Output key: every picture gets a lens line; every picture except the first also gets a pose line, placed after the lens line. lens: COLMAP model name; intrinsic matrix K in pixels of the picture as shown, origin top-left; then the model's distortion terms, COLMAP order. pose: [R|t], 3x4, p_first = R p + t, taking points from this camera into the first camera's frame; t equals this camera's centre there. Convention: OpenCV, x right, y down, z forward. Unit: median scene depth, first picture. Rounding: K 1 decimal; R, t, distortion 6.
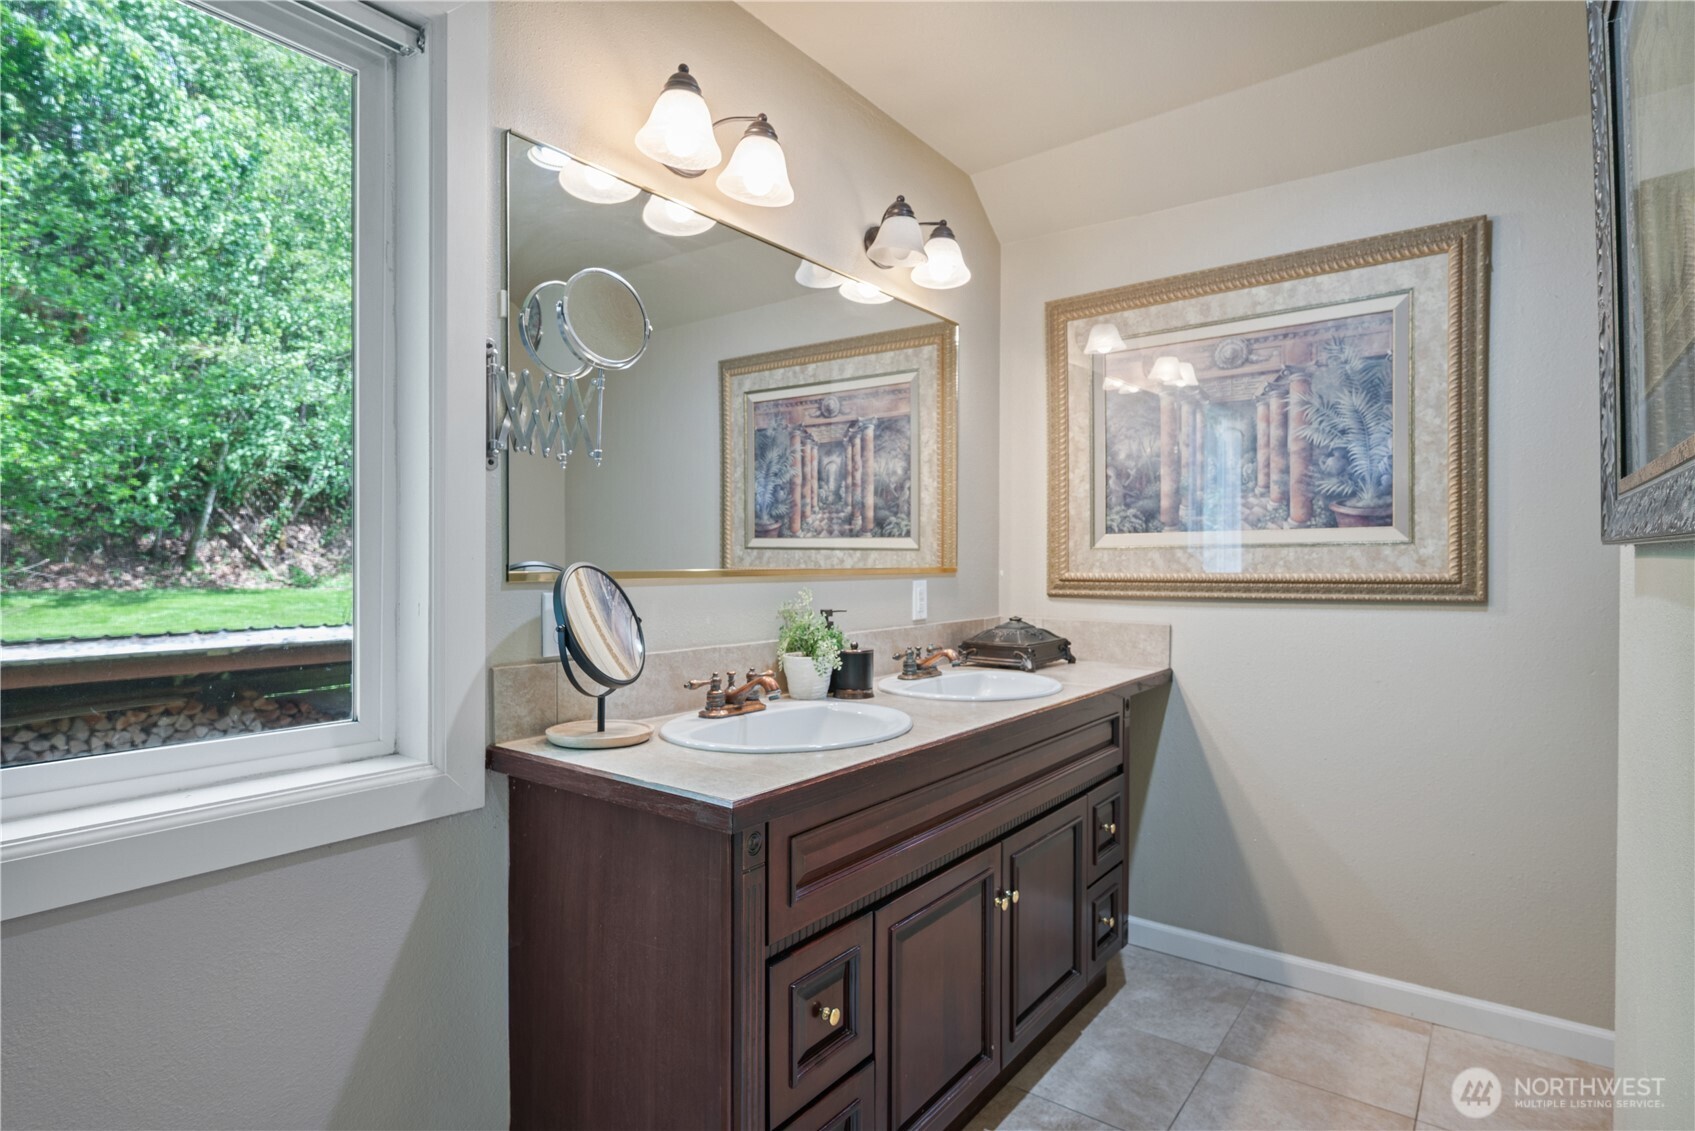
lens RADIAL K [[873.0, 0, 846.5], [0, 873.0, 568.6], [0, 0, 1]] dist [-0.000899, -0.000074]
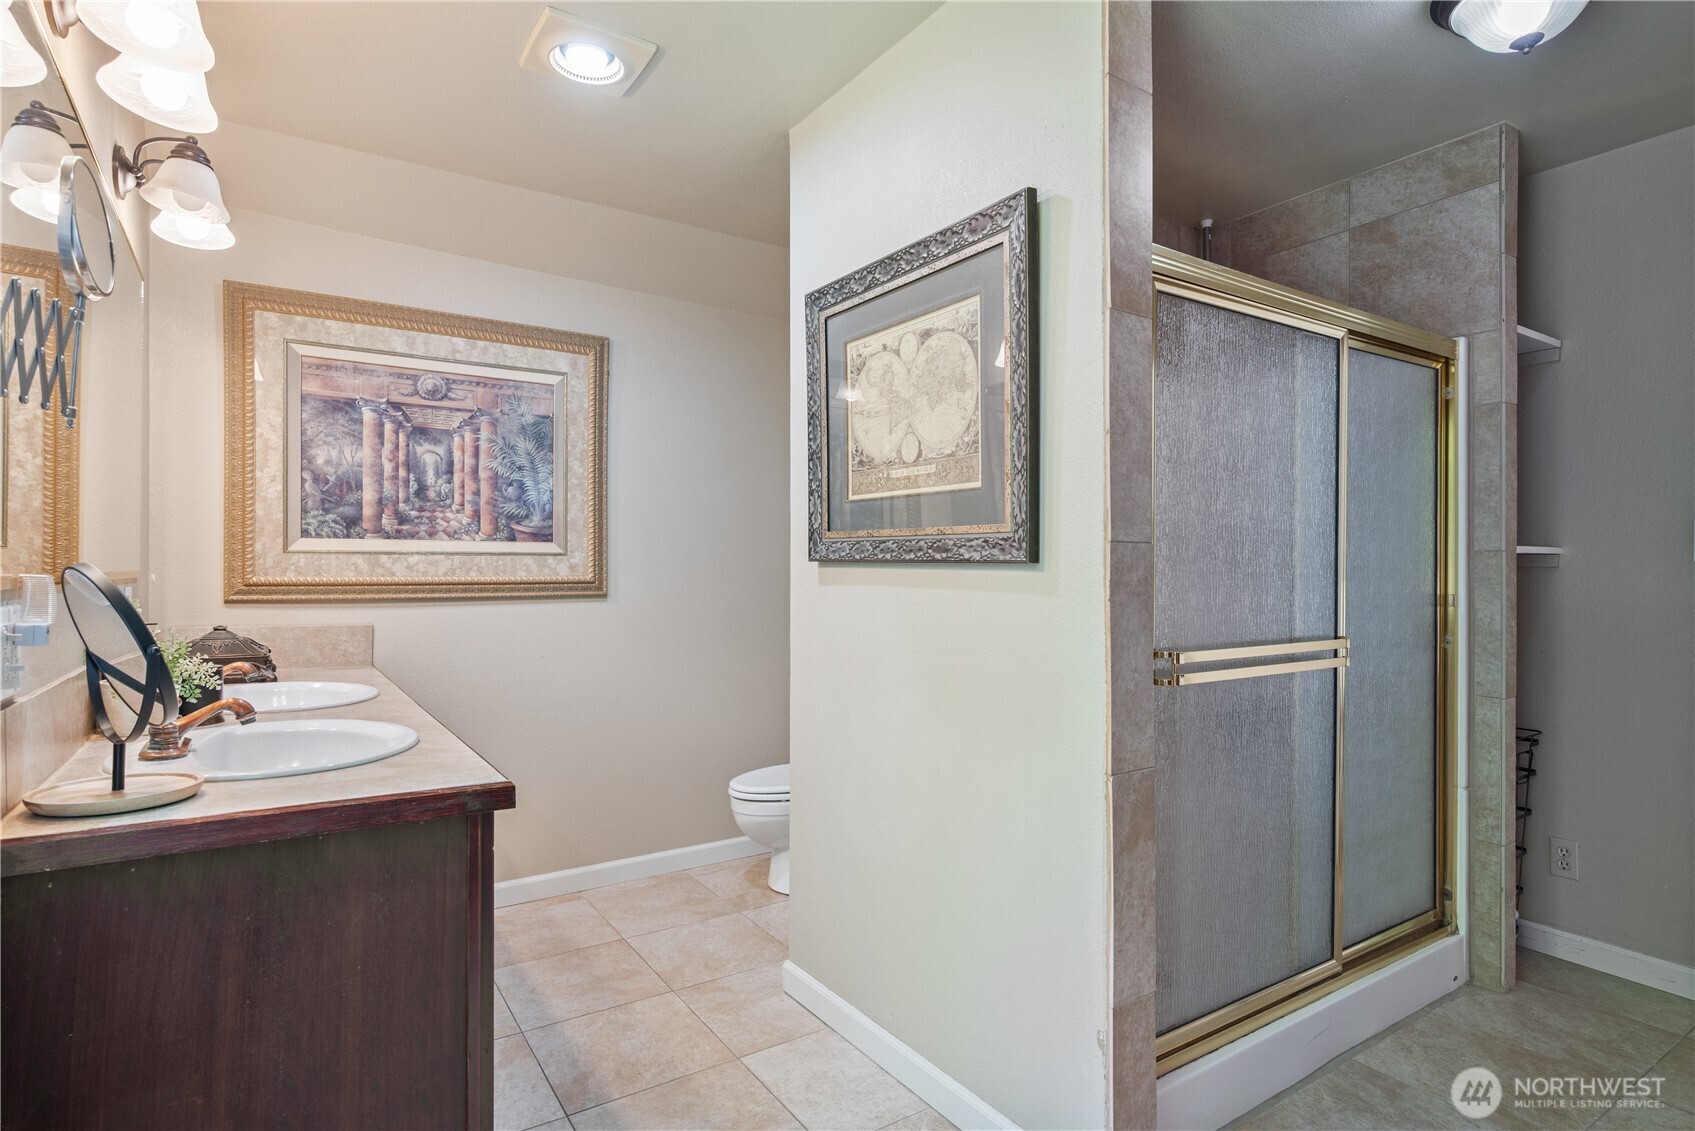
lens RADIAL K [[873.0, 0, 845.5], [0, 873.0, 567.0], [0, 0, 1]] dist [-0.000899, -0.000074]
pose [[0.329032, 0.008273, 0.944282, -0.482573], [-0.000484, 0.999963, -0.008592, 0.002121], [-0.944318, 0.002370, 0.329024, 0.105225]]
